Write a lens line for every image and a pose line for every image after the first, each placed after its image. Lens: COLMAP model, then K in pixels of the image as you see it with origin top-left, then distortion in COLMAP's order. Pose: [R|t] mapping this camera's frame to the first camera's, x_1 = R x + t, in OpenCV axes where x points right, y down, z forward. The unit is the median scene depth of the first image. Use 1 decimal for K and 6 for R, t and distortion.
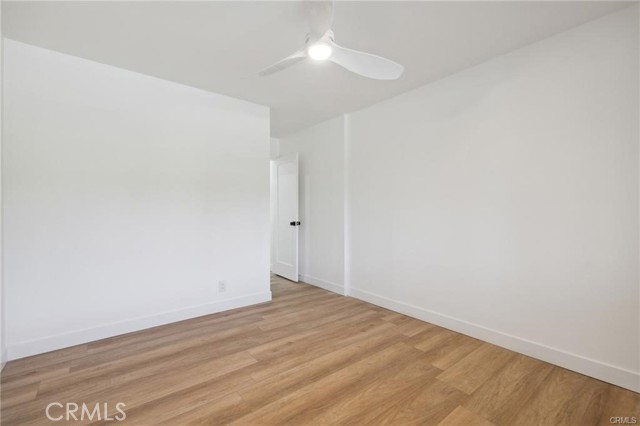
lens RADIAL K [[278.0, 0, 316.0], [0, 278.0, 212.0], [0, 0, 1]] dist [-0.000164, -0.000493]
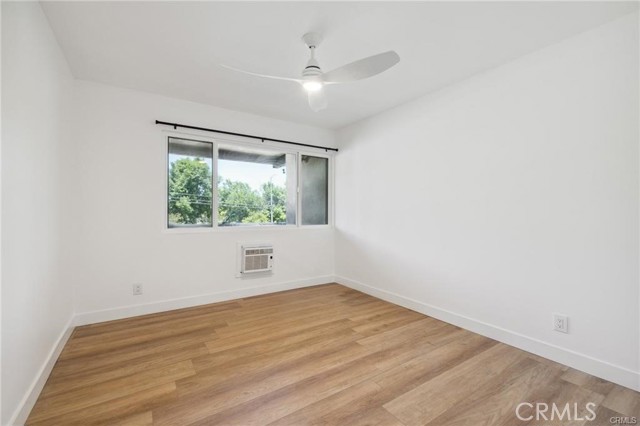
lens RADIAL K [[278.0, 0, 316.0], [0, 278.0, 212.0], [0, 0, 1]] dist [-0.000164, -0.000493]
pose [[-0.996688, -0.004915, 0.081168, -0.097591], [-0.004506, 0.999976, 0.005224, -0.009150], [-0.081192, 0.004841, -0.996687, 2.062655]]
